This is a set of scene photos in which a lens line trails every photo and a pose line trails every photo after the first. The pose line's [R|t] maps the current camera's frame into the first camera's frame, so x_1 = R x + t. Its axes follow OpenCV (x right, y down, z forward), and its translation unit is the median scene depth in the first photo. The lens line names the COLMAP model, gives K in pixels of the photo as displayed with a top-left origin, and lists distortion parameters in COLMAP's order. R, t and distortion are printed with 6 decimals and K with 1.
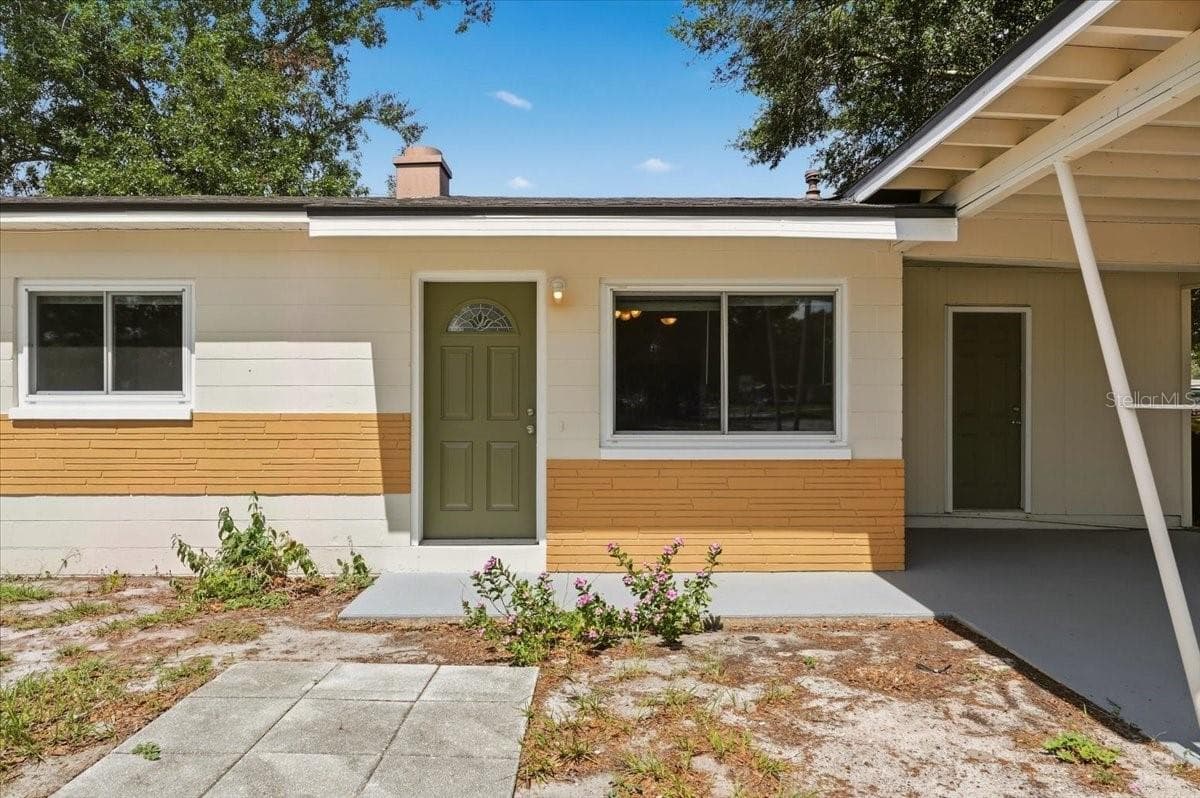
lens RADIAL K [[750.0, 0, 600.0], [0, 750.0, 399.0], [0, 0, 1]] dist [-0.000278, 0.001397]
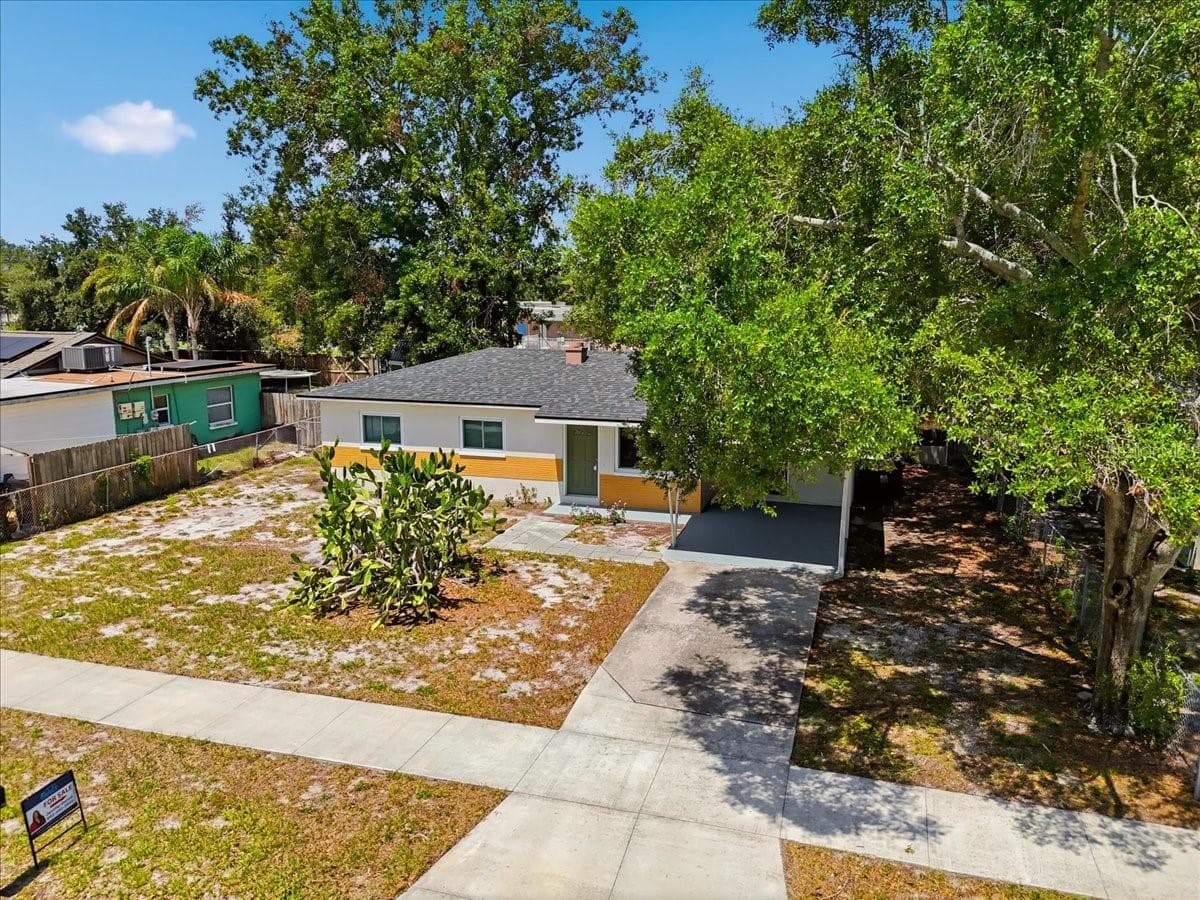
lens RADIAL K [[894.4, 0, 607.7], [0, 894.4, 455.4], [0, 0, 1]] dist [0.067663, -0.071759]
pose [[0.956794, 0.056384, -0.285247, 1.142972], [-0.002424, 0.982531, 0.186081, -0.777505], [0.290756, -0.177349, 0.940217, -2.873572]]
